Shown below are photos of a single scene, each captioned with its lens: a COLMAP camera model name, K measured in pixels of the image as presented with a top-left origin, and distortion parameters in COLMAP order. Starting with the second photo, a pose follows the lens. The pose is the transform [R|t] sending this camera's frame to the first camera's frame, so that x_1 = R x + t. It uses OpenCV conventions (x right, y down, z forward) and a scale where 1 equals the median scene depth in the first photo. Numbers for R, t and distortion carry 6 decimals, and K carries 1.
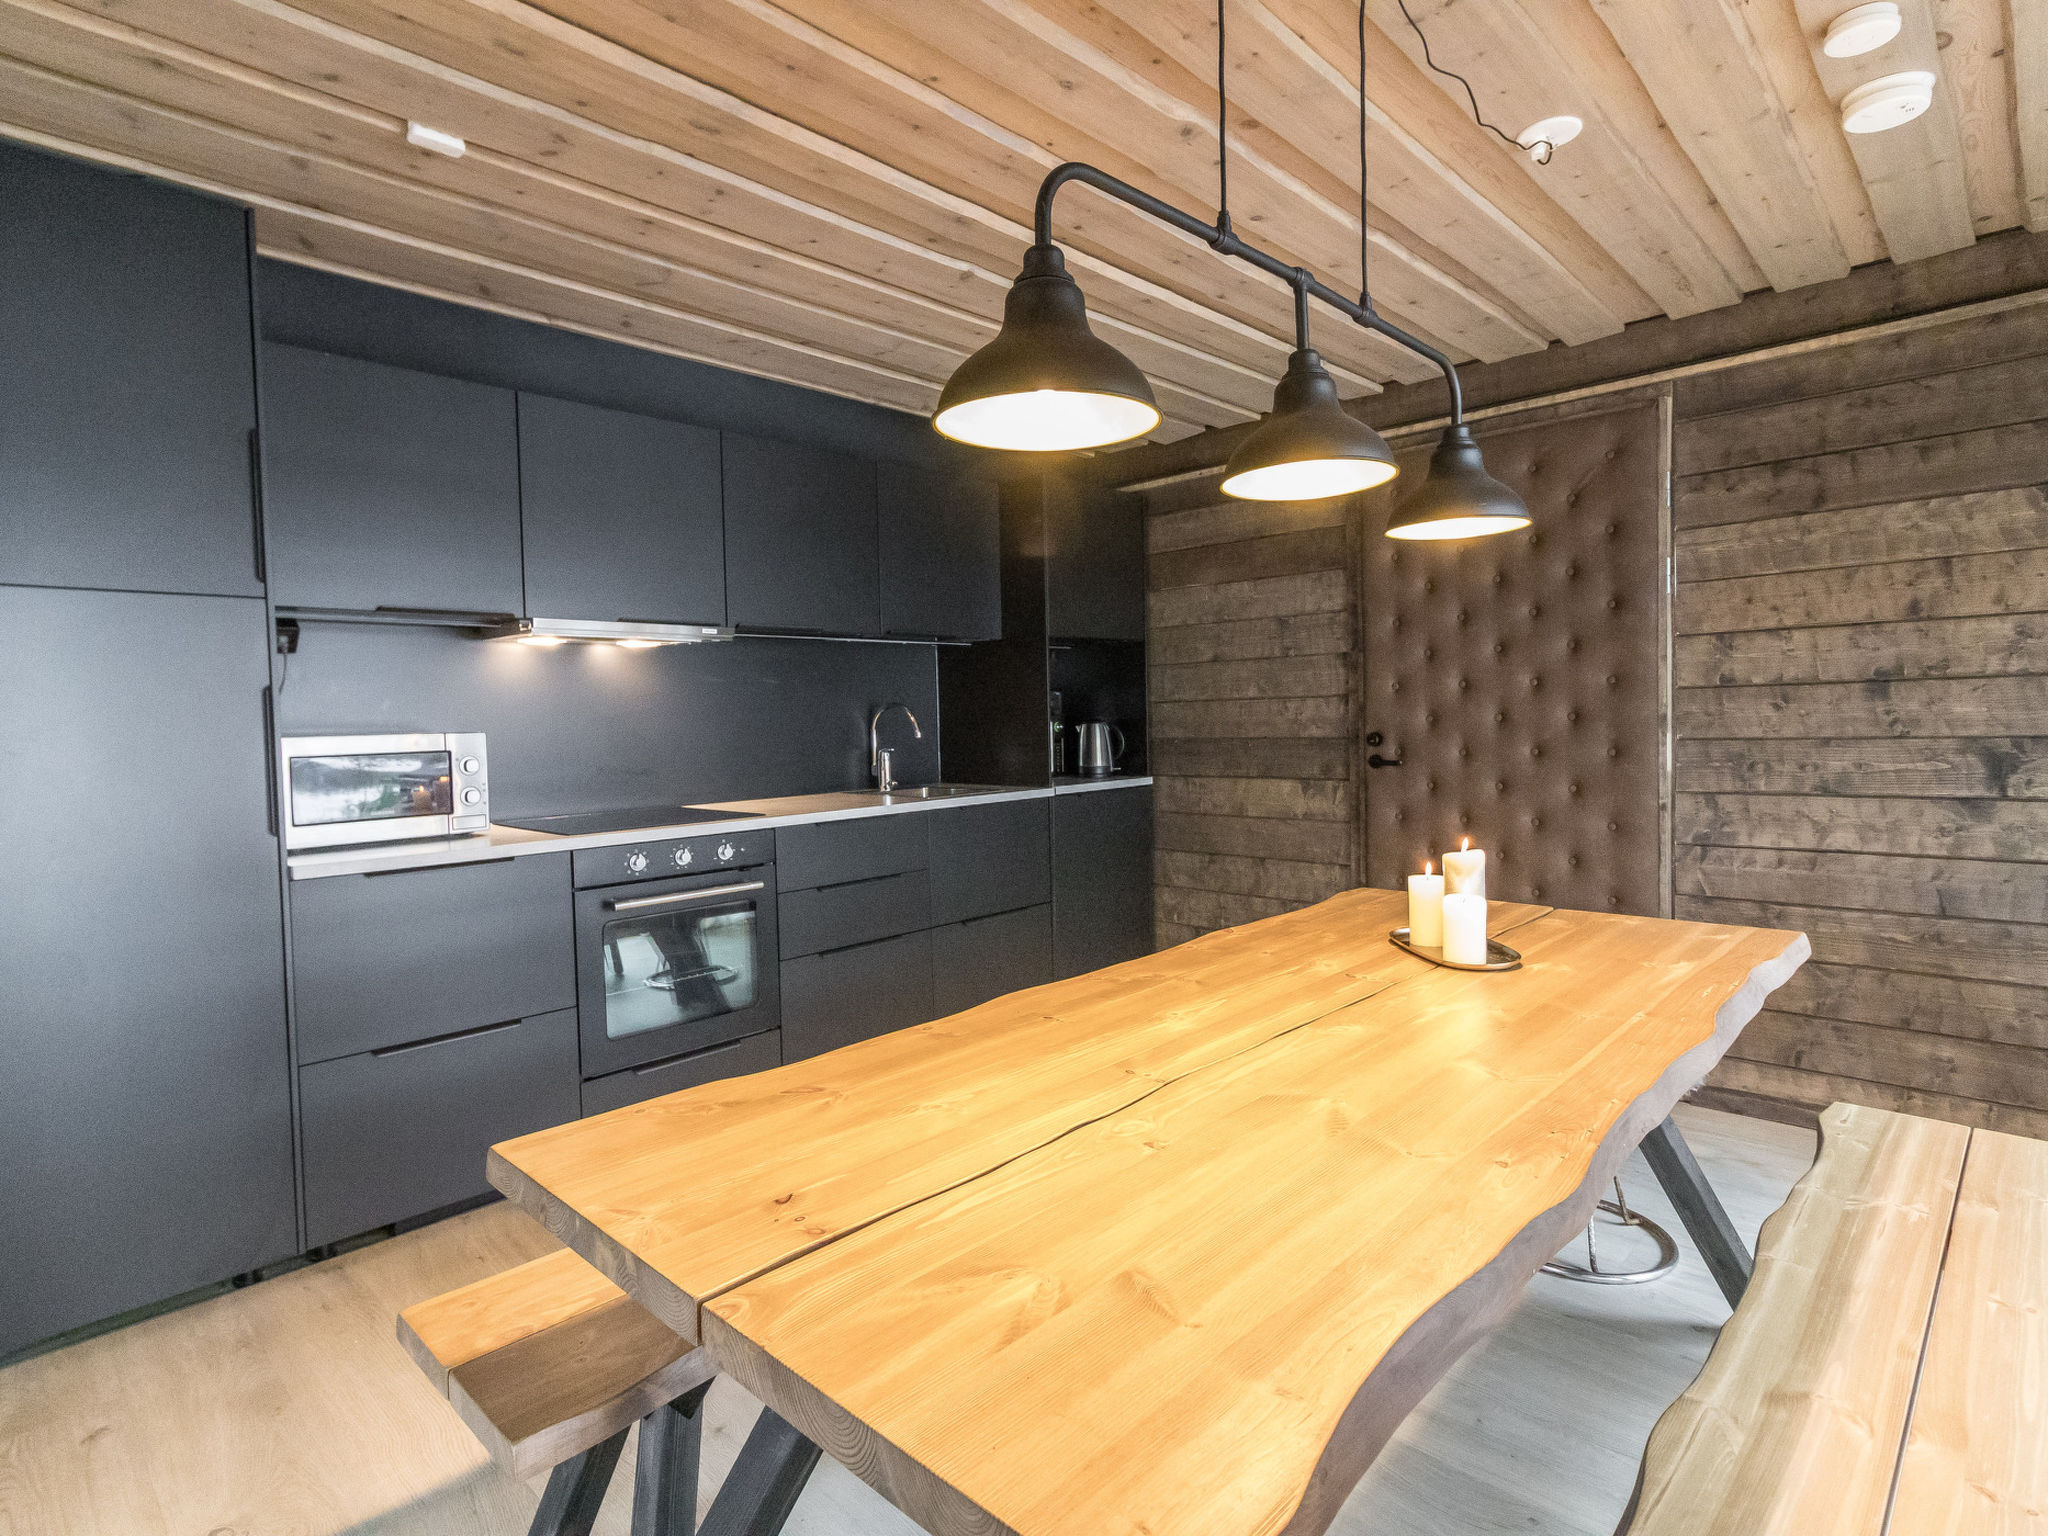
lens RADIAL K [[1061.1, 0, 1017.3], [0, 1061.1, 752.0], [0, 0, 1]] dist [0.002500, 0.000368]
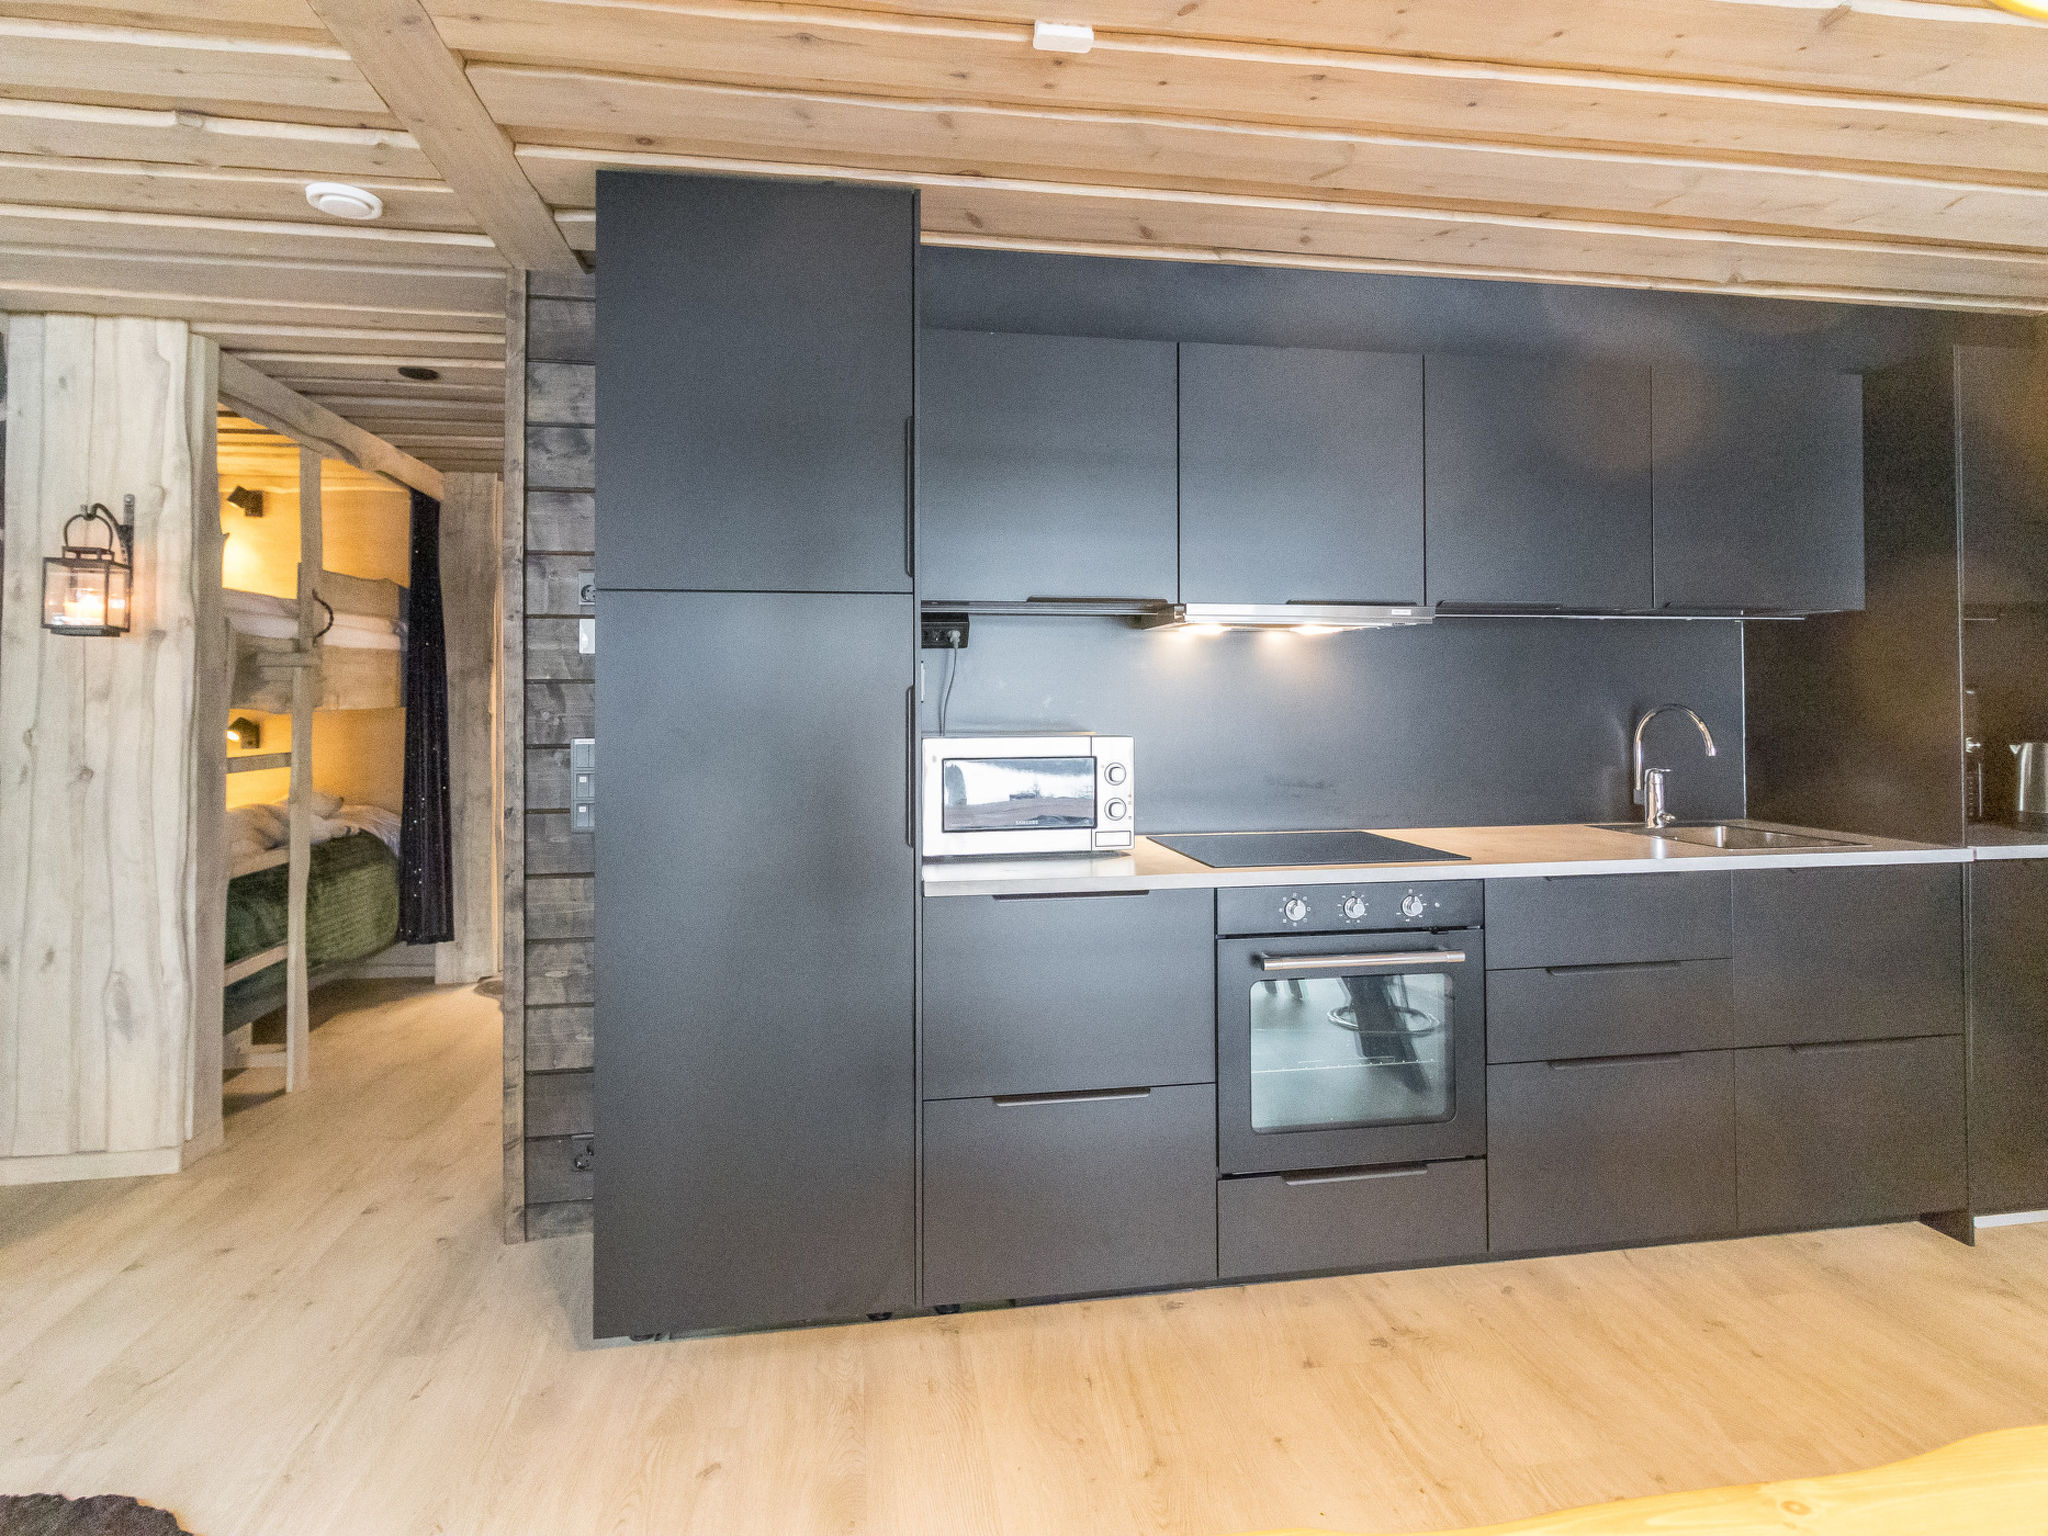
lens RADIAL K [[1087.8, 0, 1020.2], [0, 1087.8, 683.5], [0, 0, 1]] dist [0.001165, 0.000242]
pose [[0.799874, 0.010163, -0.600082, -0.036684], [-0.037428, 0.998755, -0.032975, -0.026111], [0.599000, 0.048836, 0.799259, 0.207581]]
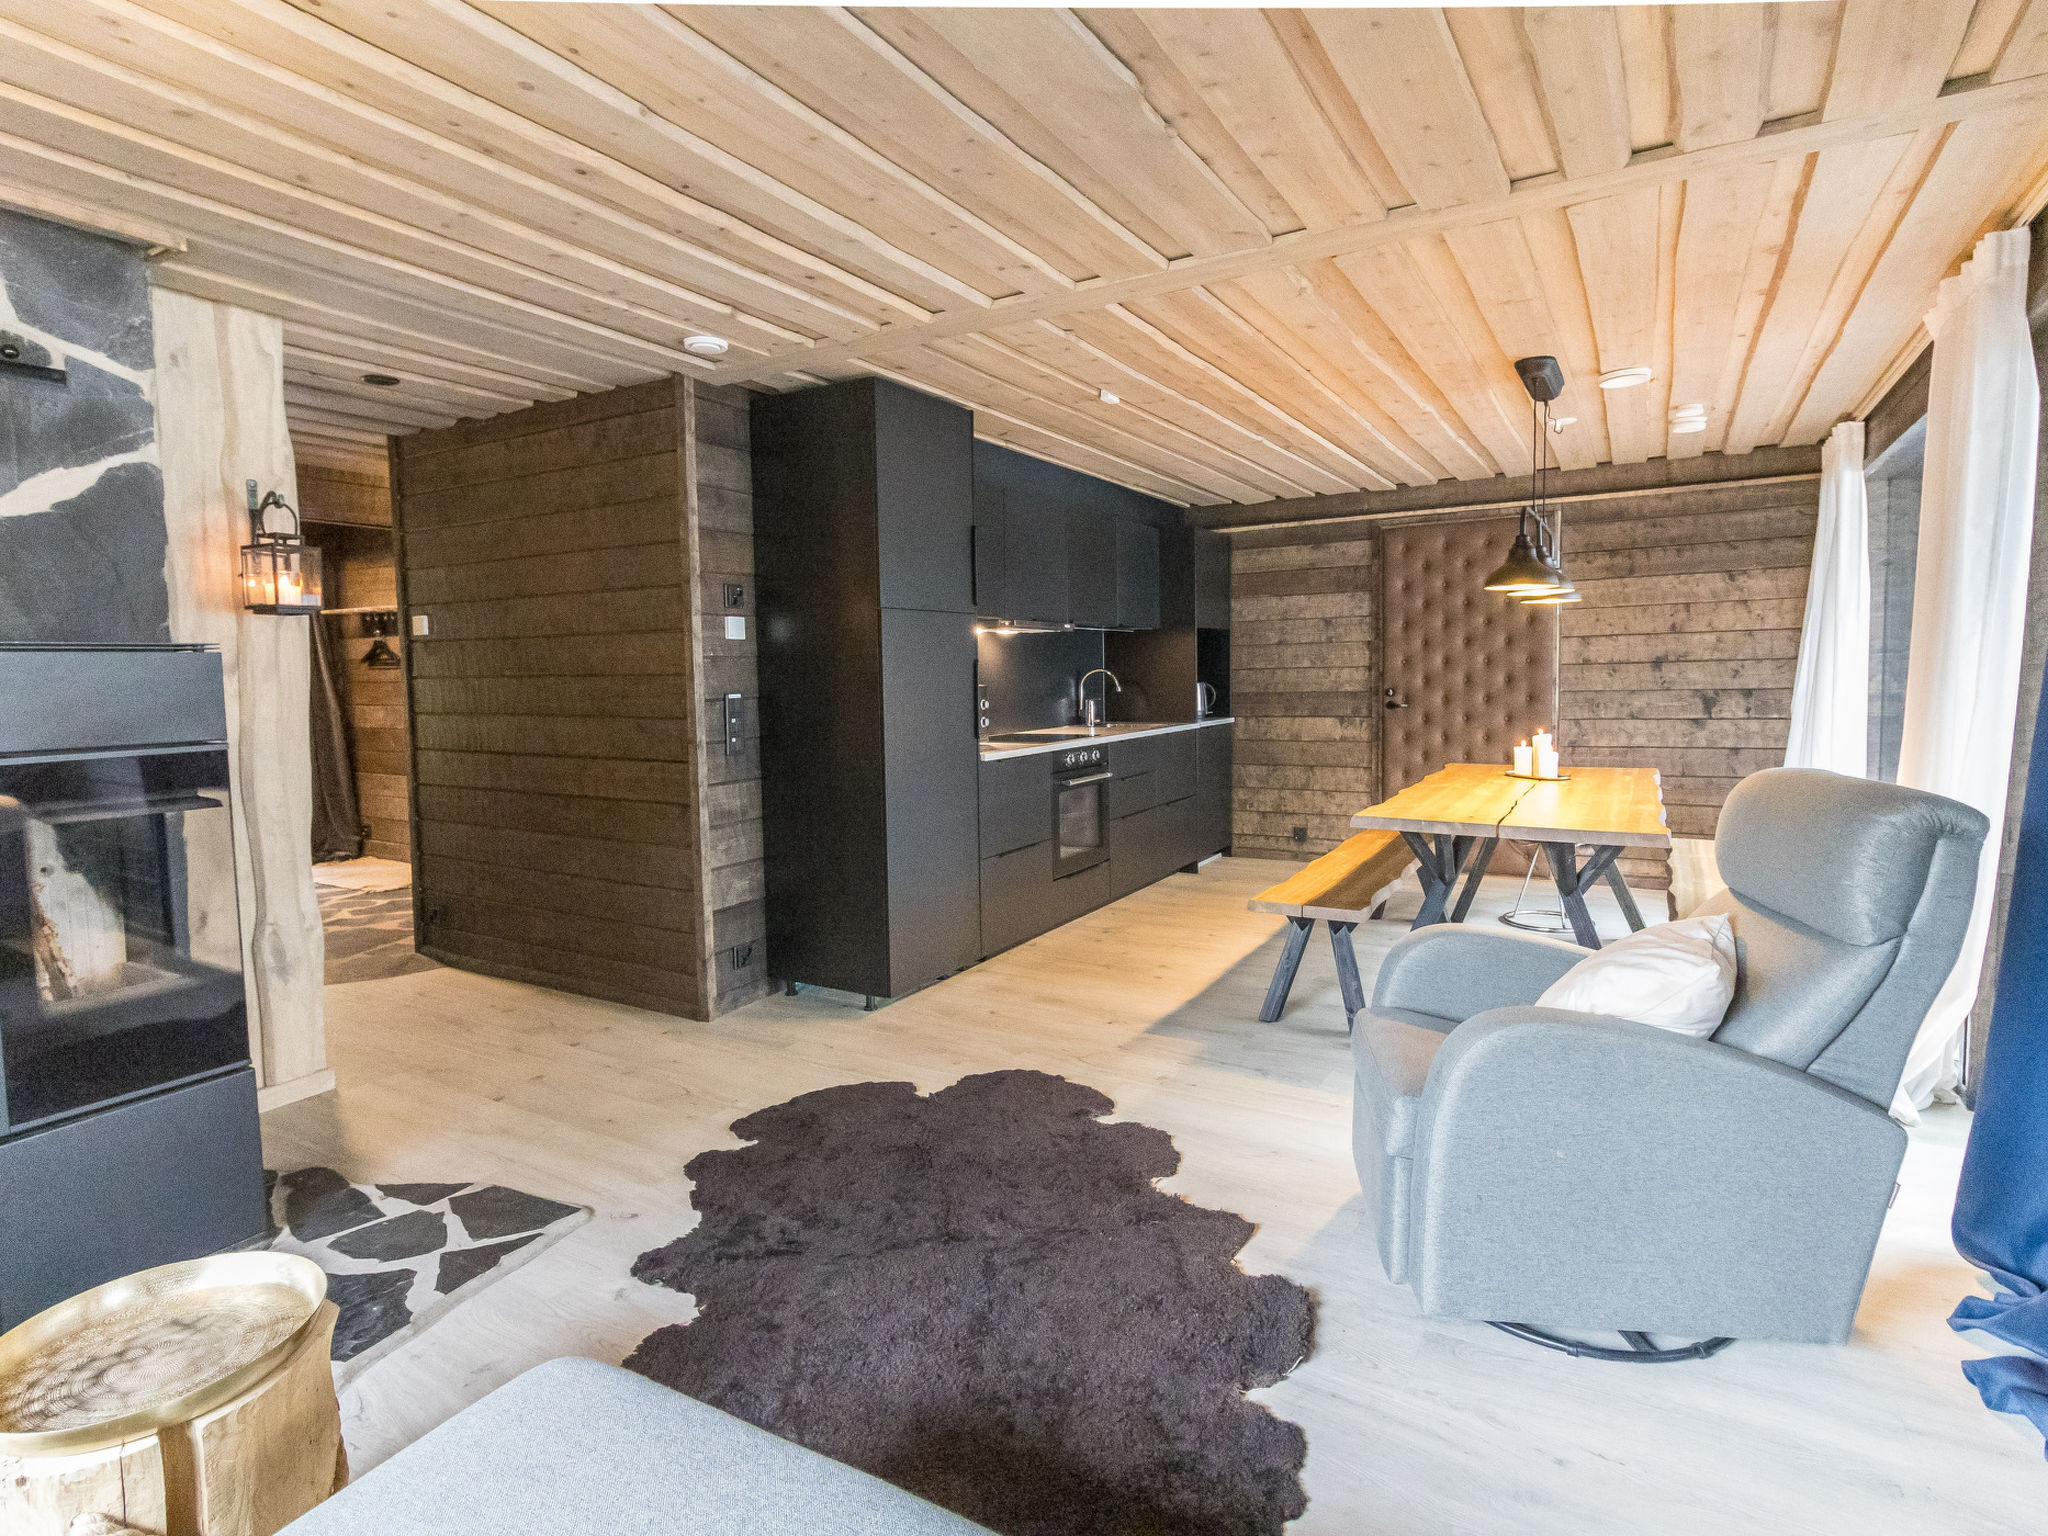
lens RADIAL K [[1055.3, 0, 1024.0], [0, 1055.3, 735.7], [0, 0, 1]] dist [0.001762, 0.000560]
pose [[0.972744, -0.008224, 0.231737, -0.759764], [0.003809, 0.999803, 0.019490, 0.027075], [-0.231851, -0.018076, 0.972583, -0.623367]]
